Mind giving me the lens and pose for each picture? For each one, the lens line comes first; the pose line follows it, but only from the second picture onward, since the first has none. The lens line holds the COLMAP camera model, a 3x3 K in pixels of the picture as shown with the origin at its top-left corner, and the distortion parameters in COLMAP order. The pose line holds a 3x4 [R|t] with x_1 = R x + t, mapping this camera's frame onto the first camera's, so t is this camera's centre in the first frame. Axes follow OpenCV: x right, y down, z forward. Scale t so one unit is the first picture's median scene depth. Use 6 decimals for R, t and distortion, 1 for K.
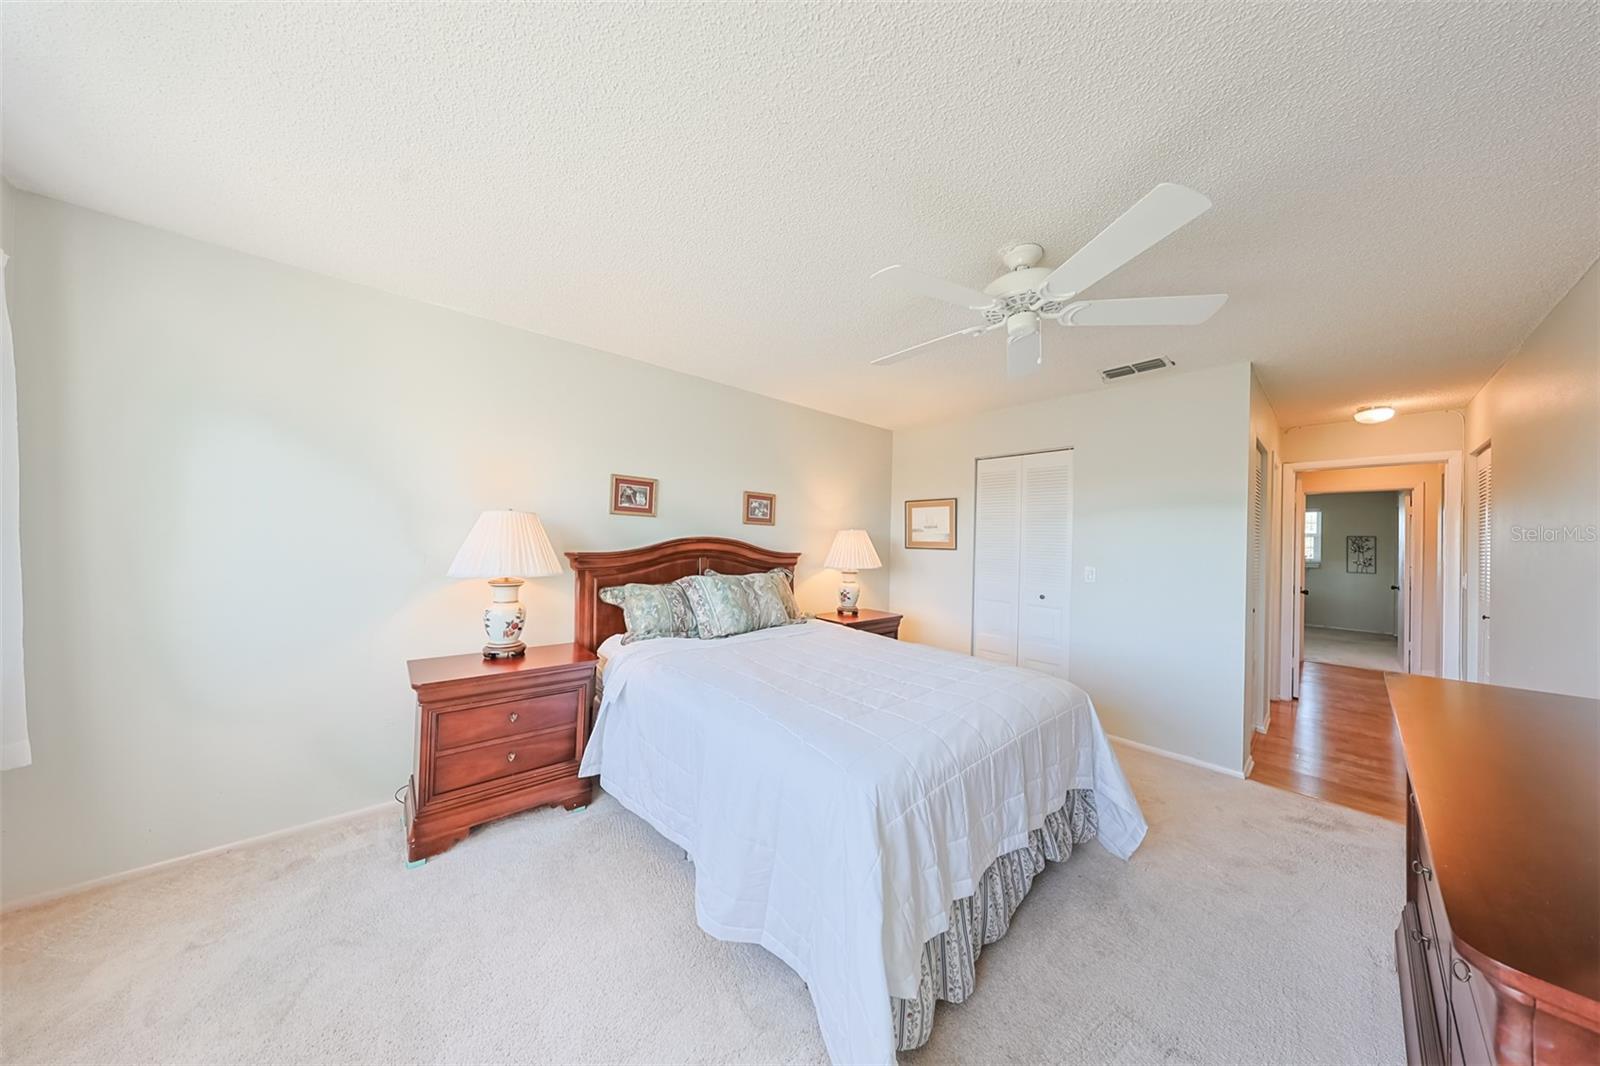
lens RADIAL K [[470.1, 0, 800.9], [0, 470.1, 536.4], [0, 0, 1]] dist [0.000653, -0.000031]
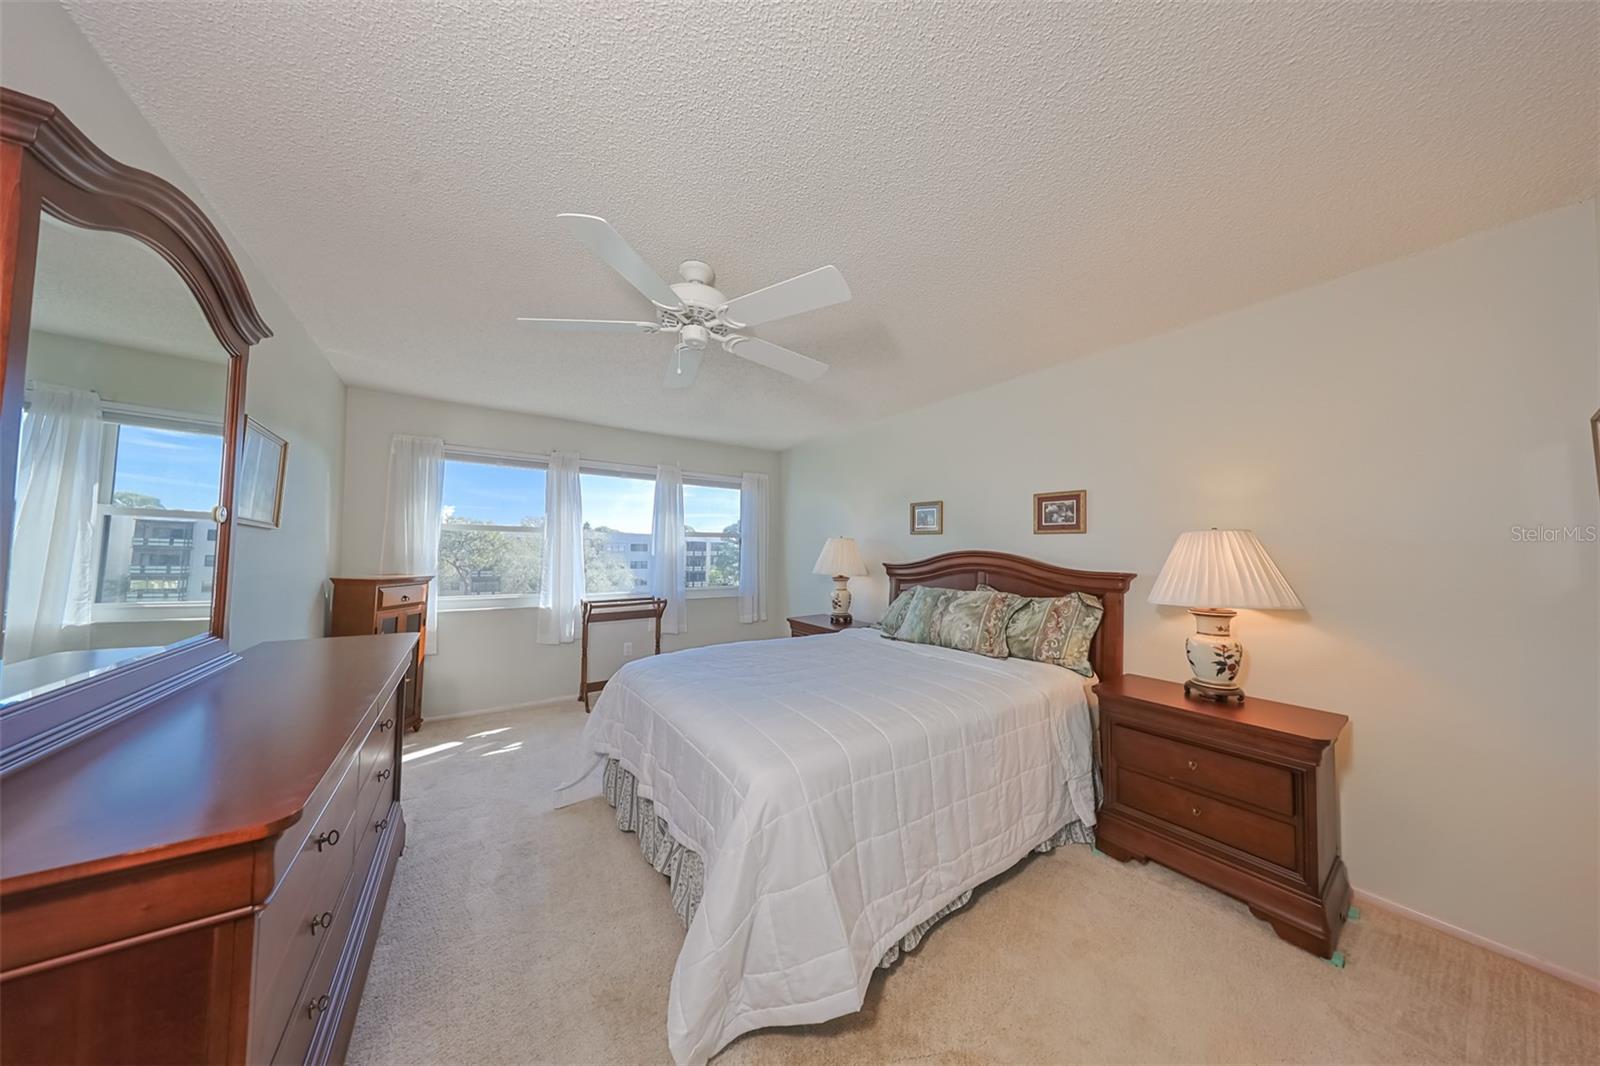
lens RADIAL K [[470.1, 0, 800.9], [0, 470.1, 536.4], [0, 0, 1]] dist [0.000653, -0.000031]
pose [[-0.105120, -0.057979, -0.992768, 0.724991], [-0.012617, 0.998296, -0.056966, 0.029074], [0.994379, 0.006537, -0.105673, 0.671038]]
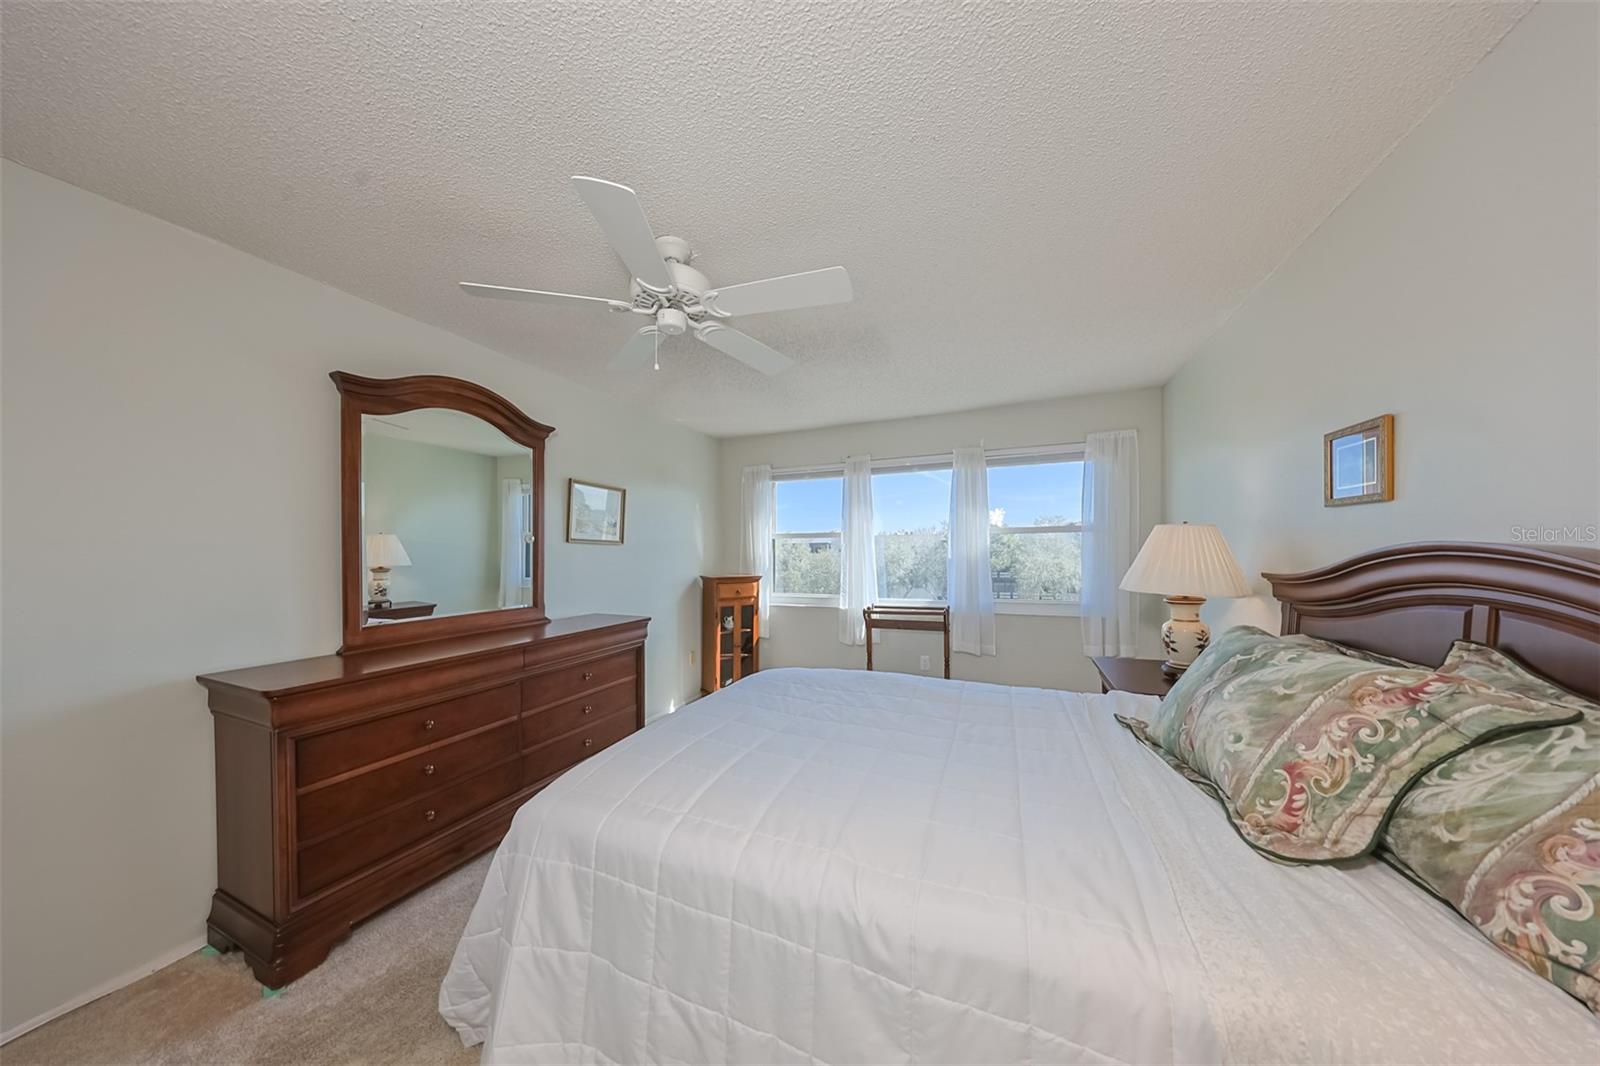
lens RADIAL K [[503.2, 0, 791.5], [0, 503.2, 559.9], [0, 0, 1]] dist [0.000051, -0.000056]
pose [[-0.904644, -0.010374, -0.426042, 0.326809], [-0.013298, 0.999904, 0.003890, 0.016925], [0.425960, 0.009185, -0.904695, 1.021017]]
